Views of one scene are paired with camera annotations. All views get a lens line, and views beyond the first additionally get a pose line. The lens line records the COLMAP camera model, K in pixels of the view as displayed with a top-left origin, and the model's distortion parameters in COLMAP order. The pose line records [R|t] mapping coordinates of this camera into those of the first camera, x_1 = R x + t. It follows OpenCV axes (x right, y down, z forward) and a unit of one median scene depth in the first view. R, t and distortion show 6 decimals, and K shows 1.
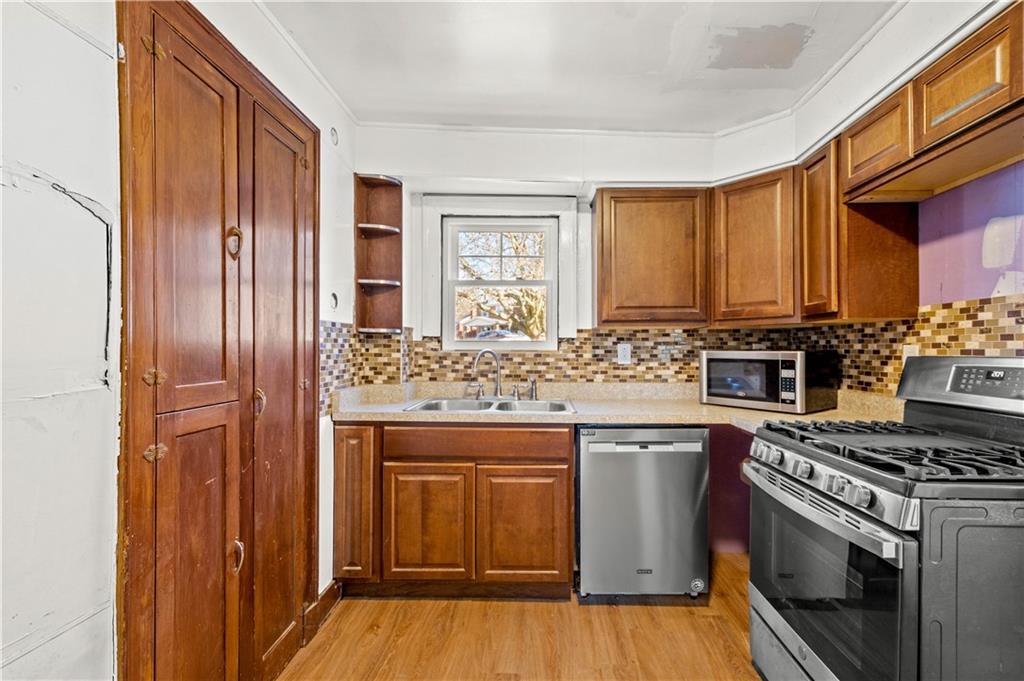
lens RADIAL K [[461.0, 0, 515.4], [0, 461.0, 348.0], [0, 0, 1]] dist [0.015695, -0.004243]
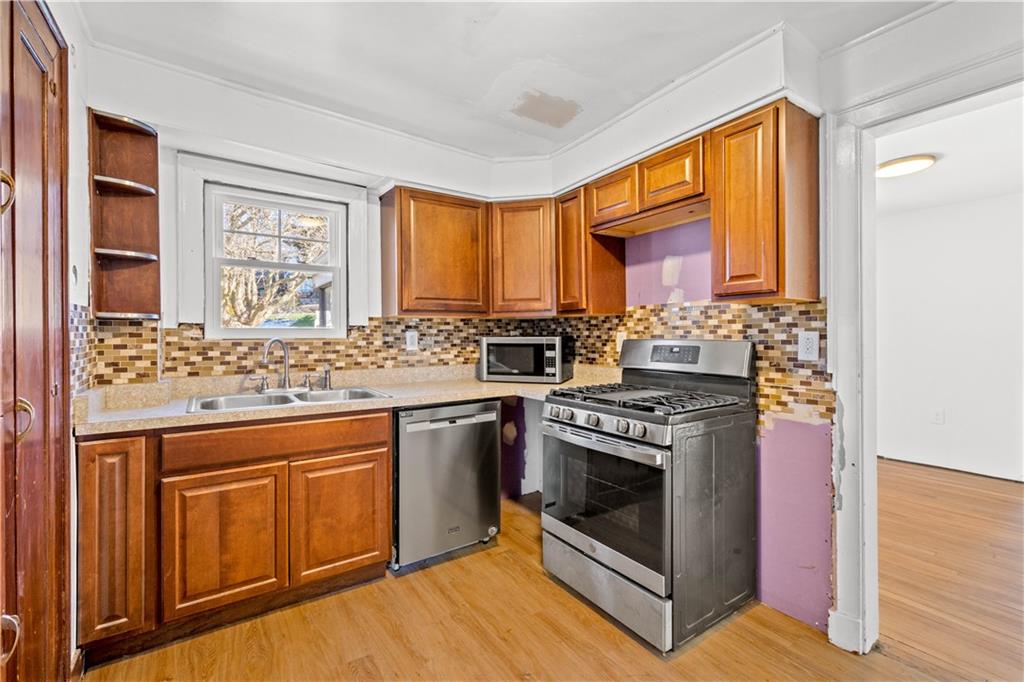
lens RADIAL K [[461.0, 0, 498.6], [0, 461.0, 334.0], [0, 0, 1]] dist [0.015695, -0.004243]
pose [[0.824688, -0.006830, 0.565547, -0.259915], [0.006561, 0.999975, 0.002510, -0.005415], [-0.565550, 0.001640, 0.824712, -0.007482]]
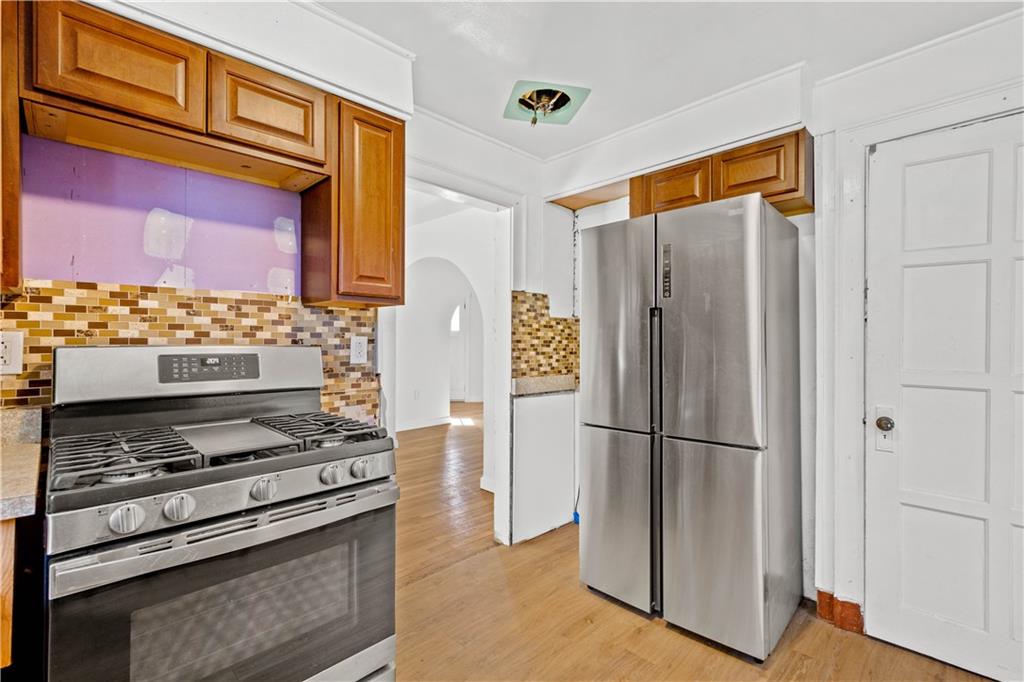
lens RADIAL K [[461.0, 0, 516.1], [0, 461.0, 340.4], [0, 0, 1]] dist [0.015695, -0.004243]
pose [[-0.737365, -0.008702, 0.675438, -0.148989], [-0.009954, 0.999948, 0.002017, -0.001317], [-0.675421, -0.005236, -0.737414, 0.794853]]
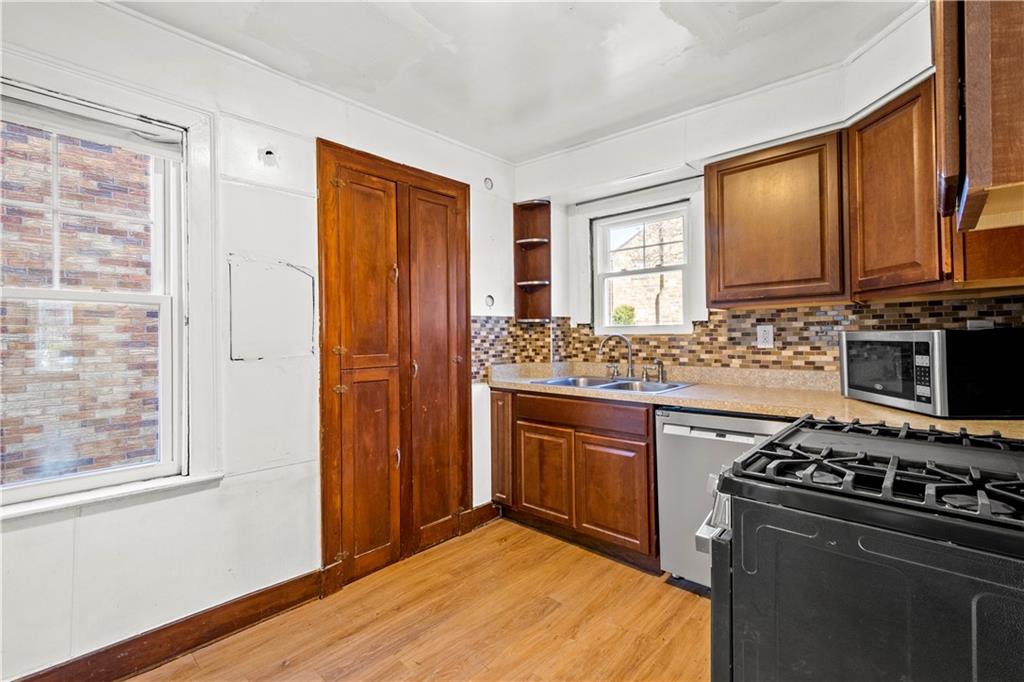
lens RADIAL K [[461.0, 0, 535.7], [0, 461.0, 333.1], [0, 0, 1]] dist [0.015695, -0.004243]
pose [[0.751182, -0.016438, -0.659890, 0.625288], [0.013735, 0.999863, -0.009272, 0.010199], [0.659952, -0.002098, 0.751305, 0.046096]]
